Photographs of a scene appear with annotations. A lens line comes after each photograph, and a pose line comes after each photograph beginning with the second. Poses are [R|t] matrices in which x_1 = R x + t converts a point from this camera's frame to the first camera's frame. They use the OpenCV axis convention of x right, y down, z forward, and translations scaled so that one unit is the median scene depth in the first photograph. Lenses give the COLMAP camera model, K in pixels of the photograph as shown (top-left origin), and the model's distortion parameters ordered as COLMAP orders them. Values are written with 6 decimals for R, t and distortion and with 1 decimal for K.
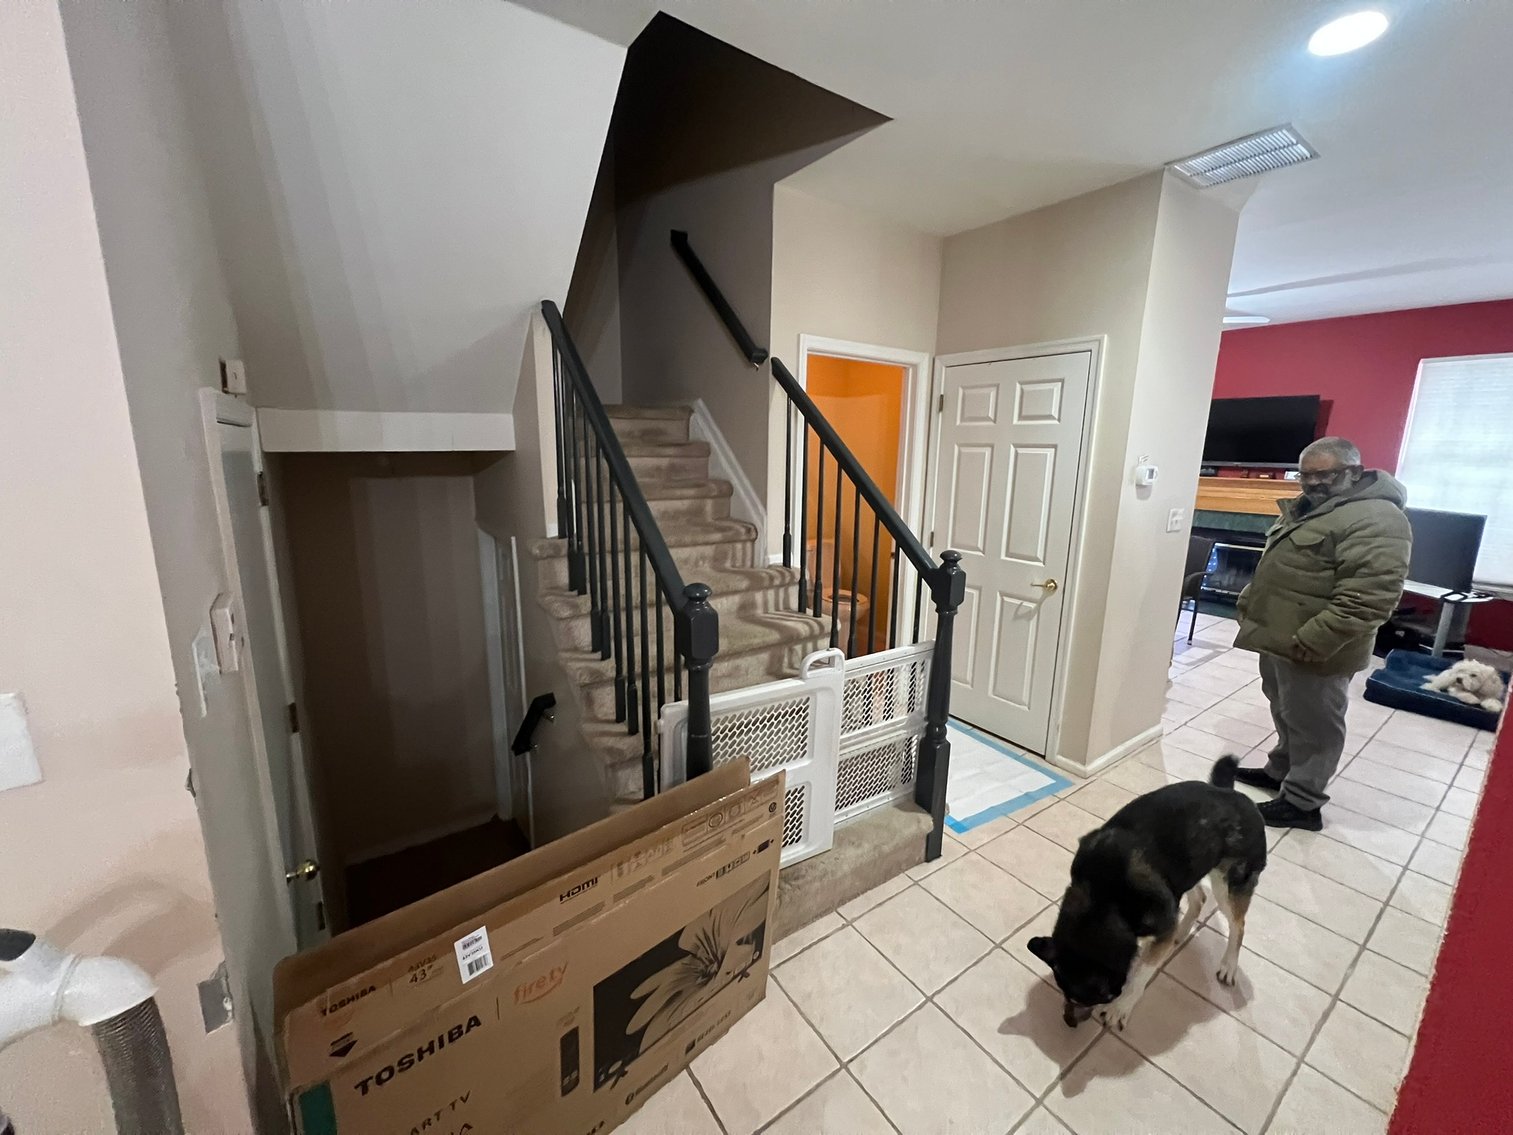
lens RADIAL K [[606.3, 0, 754.1], [0, 606.3, 564.1], [0, 0, 1]] dist [-0.000146, 0.000372]
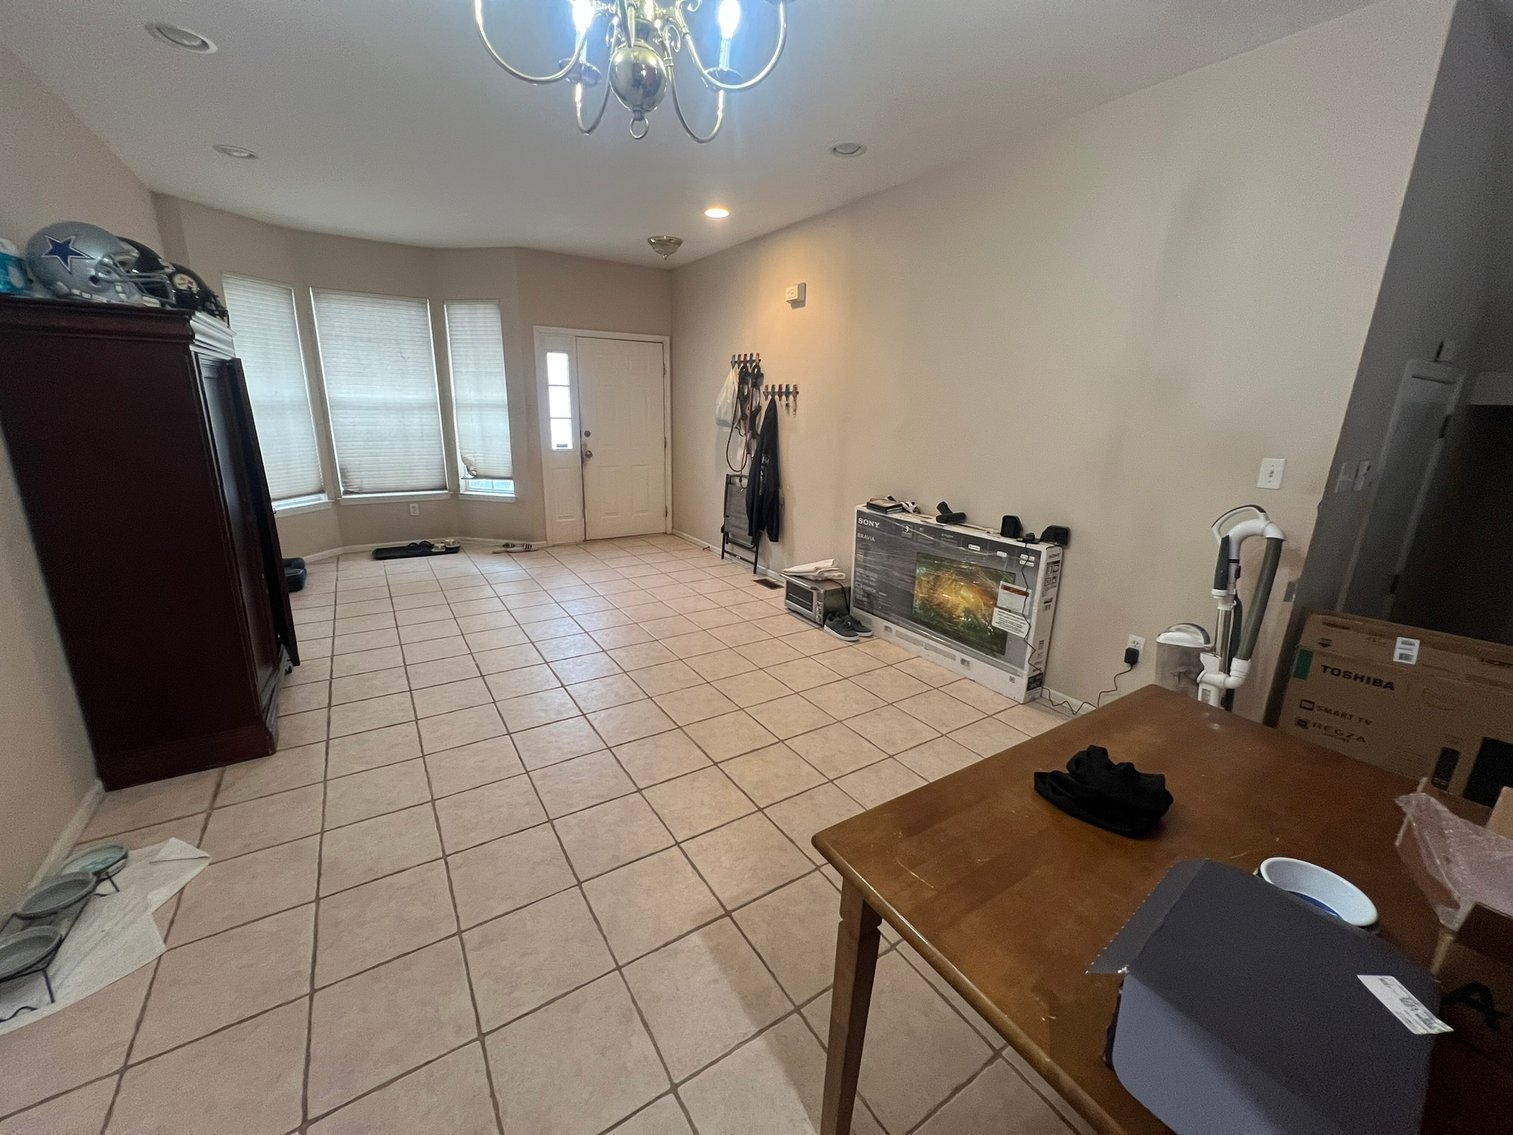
lens RADIAL K [[606.3, 0, 760.9], [0, 606.3, 567.7], [0, 0, 1]] dist [-0.000146, 0.000372]
pose [[-0.024563, 0.244151, -0.969426, 1.424237], [-0.218320, 0.945002, 0.243531, 0.386576], [0.975568, 0.217627, 0.030091, -1.137853]]
